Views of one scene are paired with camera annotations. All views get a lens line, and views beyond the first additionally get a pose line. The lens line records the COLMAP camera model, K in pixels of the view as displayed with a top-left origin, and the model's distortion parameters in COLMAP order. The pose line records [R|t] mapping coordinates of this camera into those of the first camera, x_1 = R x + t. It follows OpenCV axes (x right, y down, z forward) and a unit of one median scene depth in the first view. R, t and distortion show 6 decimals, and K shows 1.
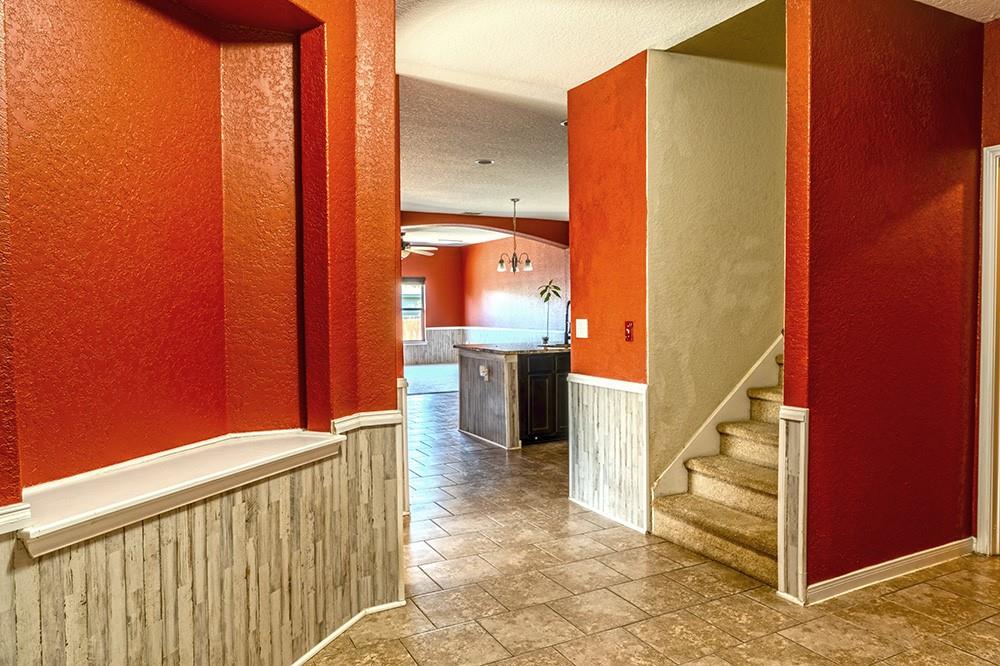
lens RADIAL K [[669.4, 0, 502.9], [0, 669.4, 316.4], [0, 0, 1]] dist [-0.011064, -0.000654]
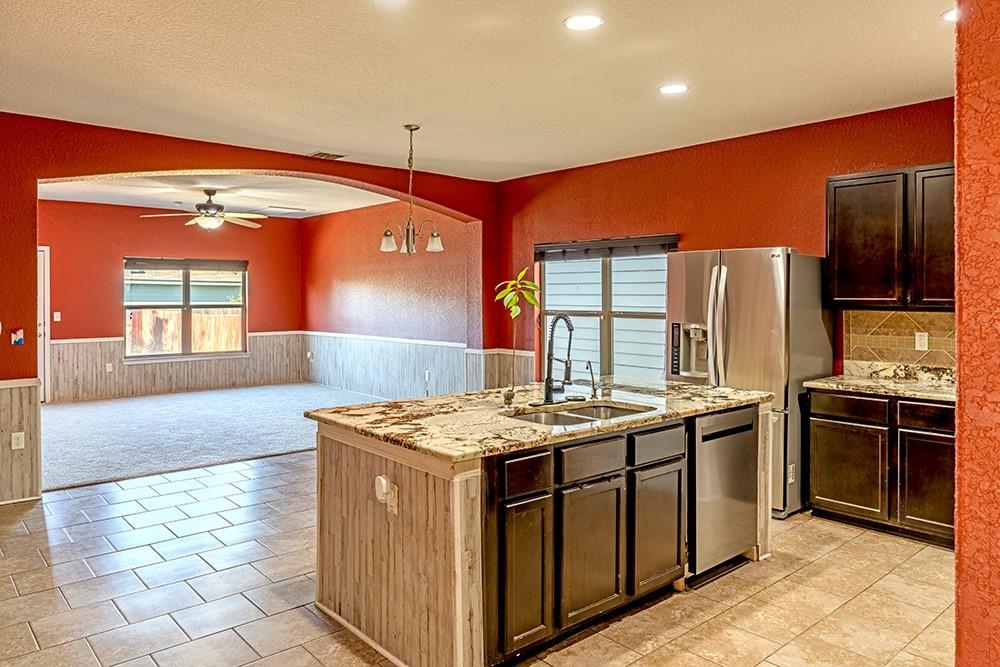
lens RADIAL K [[685.9, 0, 500.8], [0, 685.9, 286.2], [0, 0, 1]] dist [-0.003227, -0.000222]
pose [[0.972847, 0.010470, 0.231213, -0.020376], [-0.004198, 0.999610, -0.027599, -0.010591], [-0.231412, 0.025879, 0.972512, 0.199751]]
